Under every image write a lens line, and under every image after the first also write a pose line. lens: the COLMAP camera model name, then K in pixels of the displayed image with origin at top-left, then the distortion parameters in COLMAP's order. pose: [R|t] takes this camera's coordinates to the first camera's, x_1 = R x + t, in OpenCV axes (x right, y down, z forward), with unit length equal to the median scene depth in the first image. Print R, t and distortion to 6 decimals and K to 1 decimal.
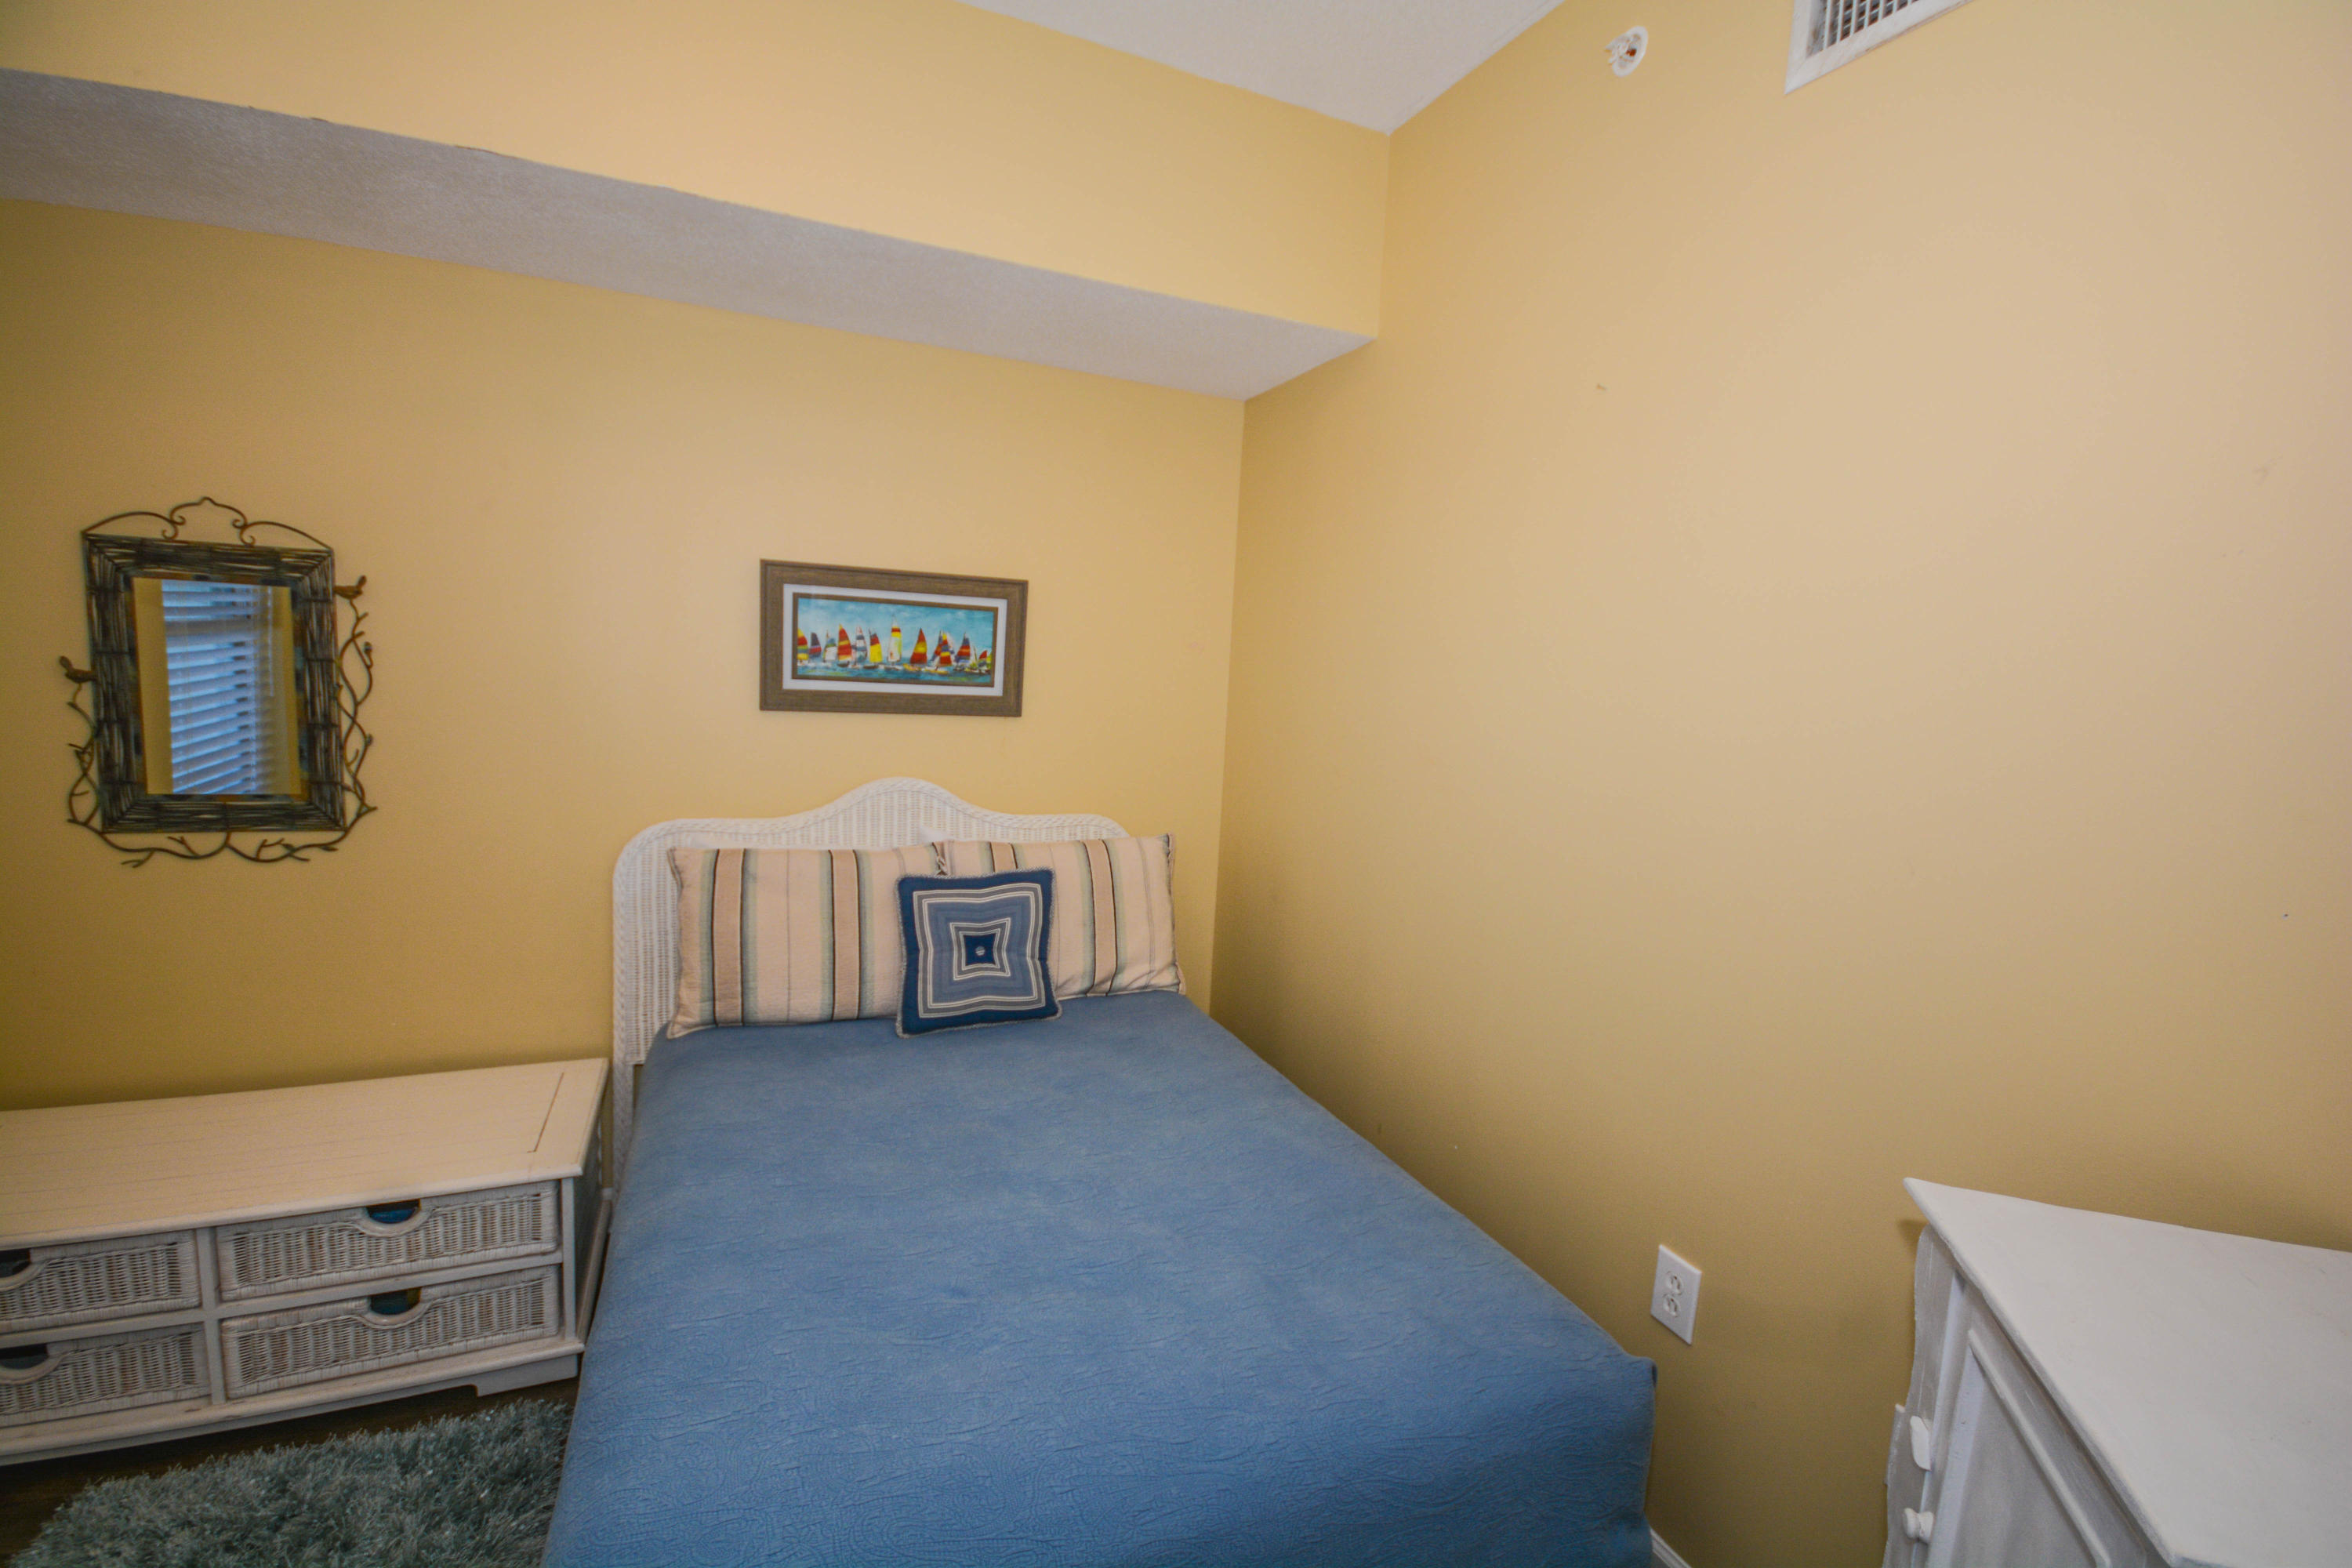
lens RADIAL K [[1037.7, 0, 1164.3], [0, 1037.7, 790.8], [0, 0, 1]] dist [0.002492, -0.007627]
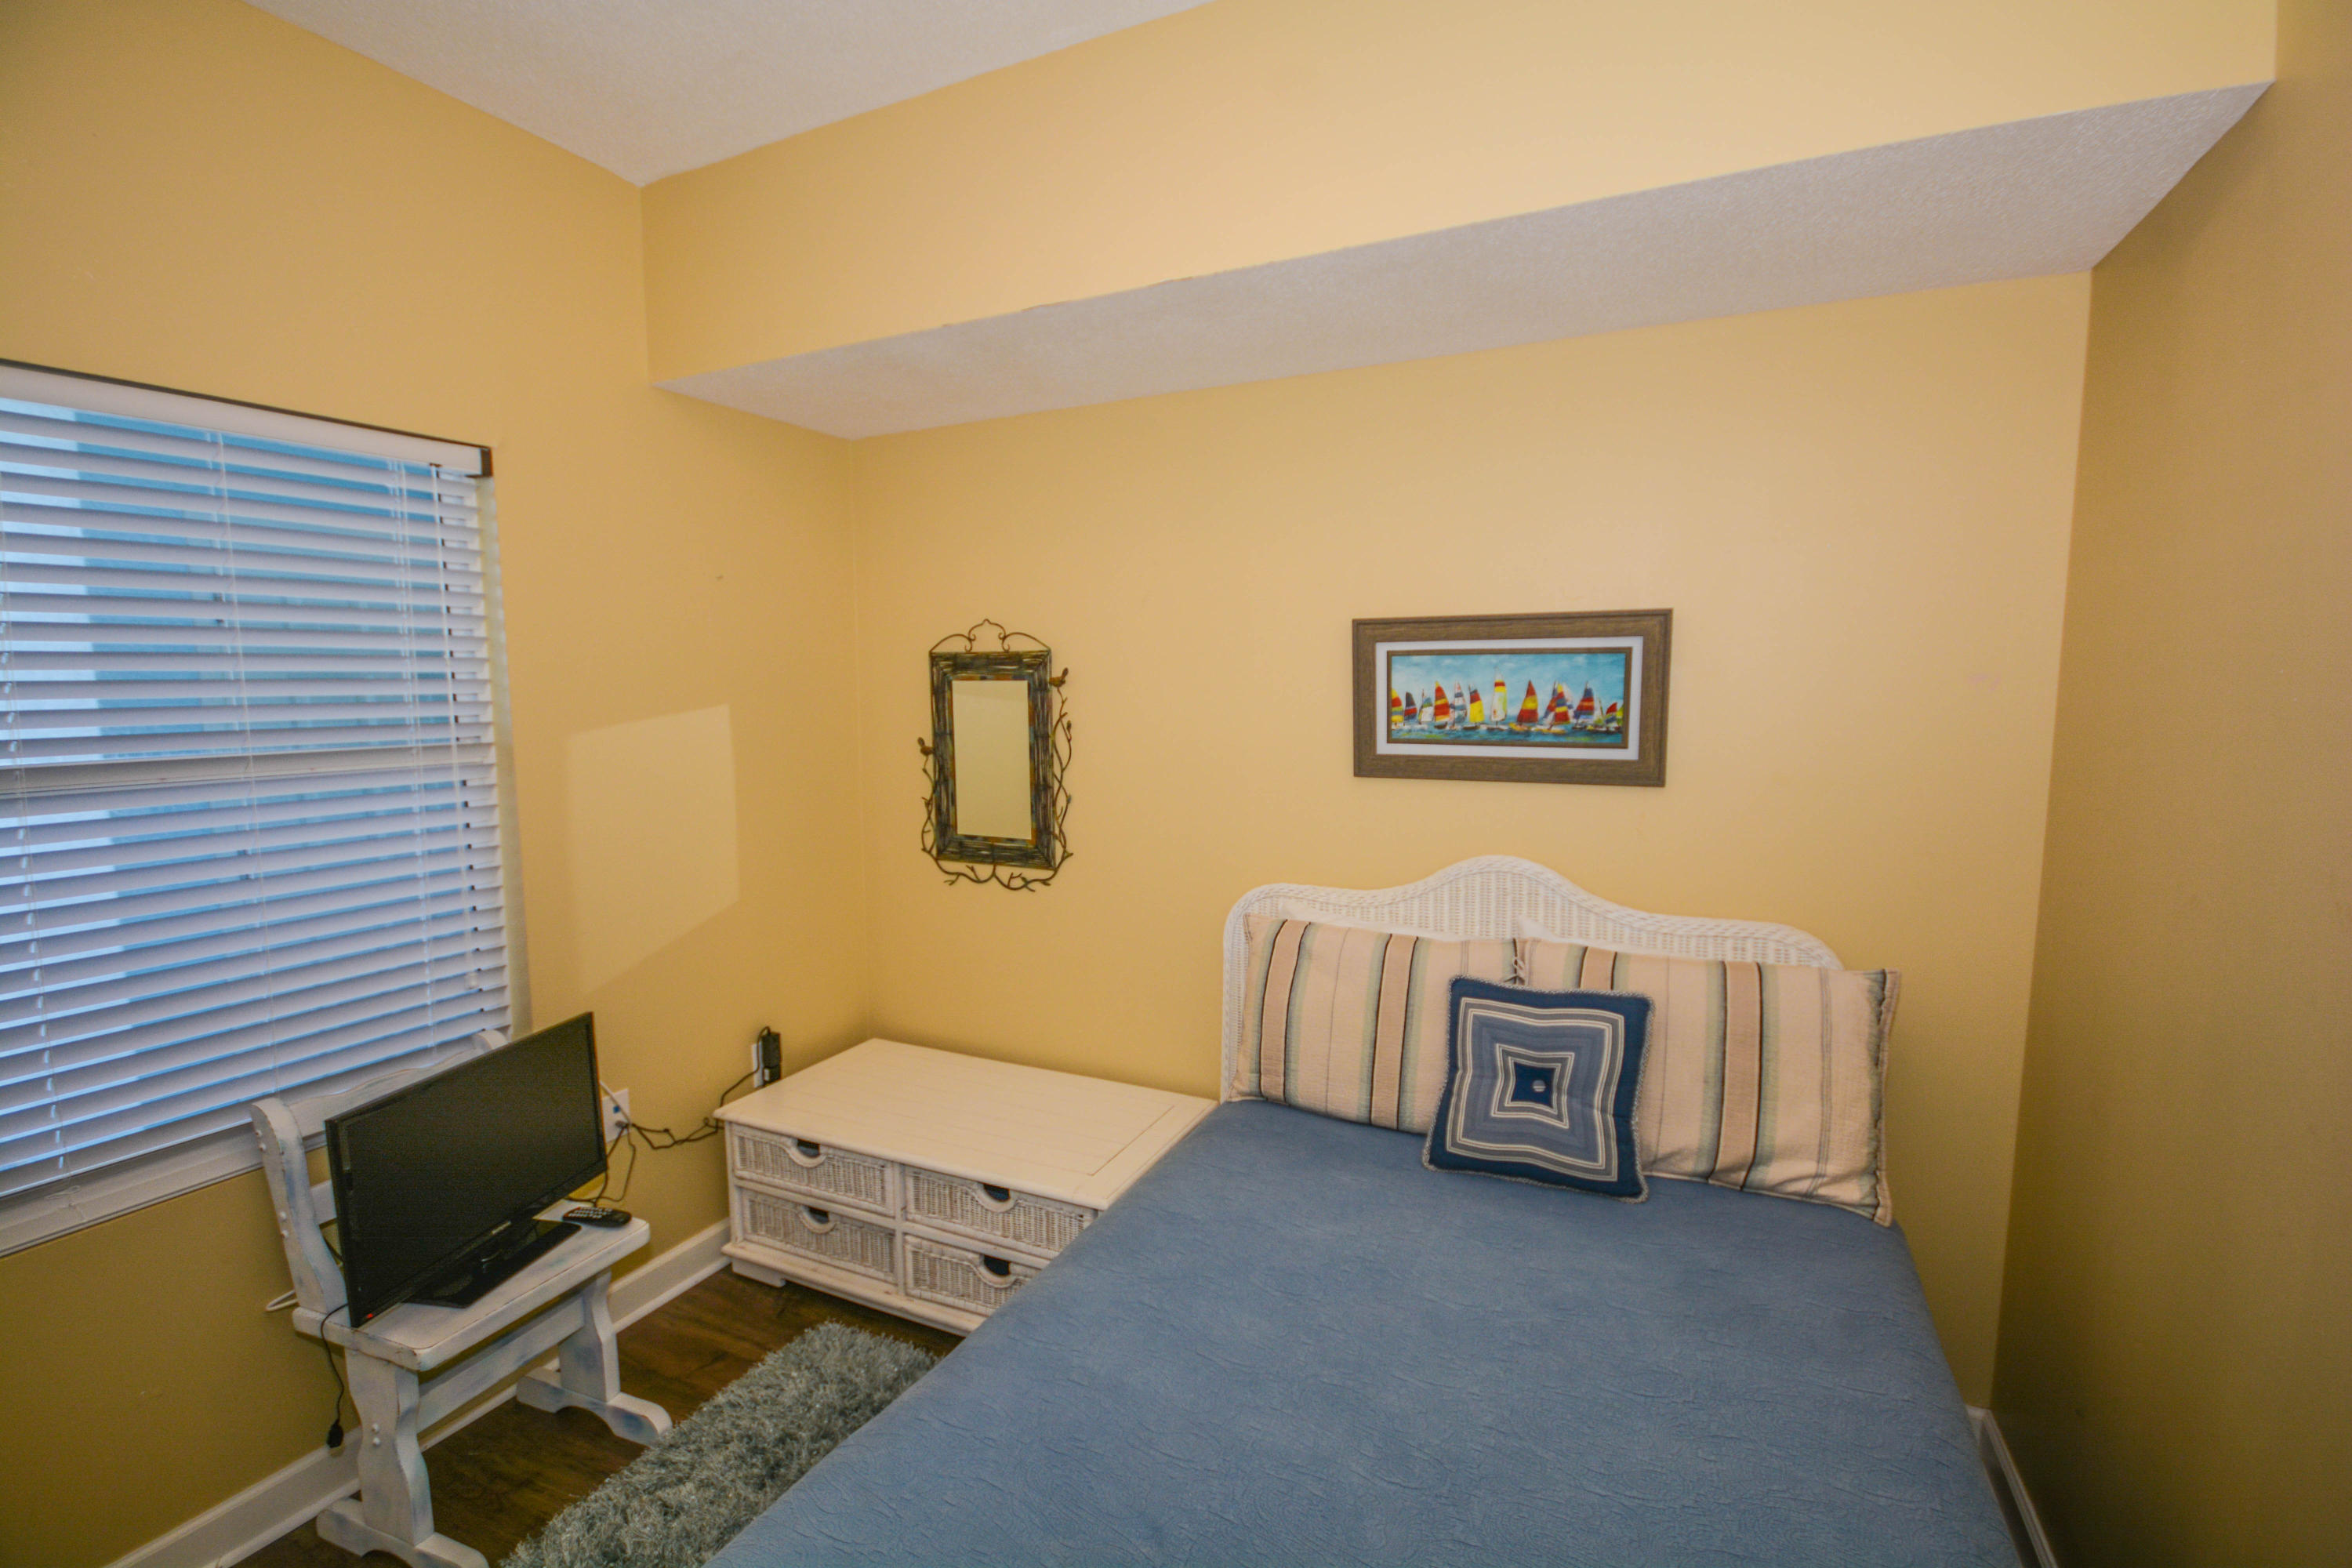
lens RADIAL K [[1037.7, 0, 1164.3], [0, 1037.7, 790.8], [0, 0, 1]] dist [0.002492, -0.007627]
pose [[0.648776, 0.025846, -0.760540, 0.244469], [-0.049247, 0.998754, -0.008068, -0.052711], [0.759384, 0.042688, 0.649241, 0.270781]]
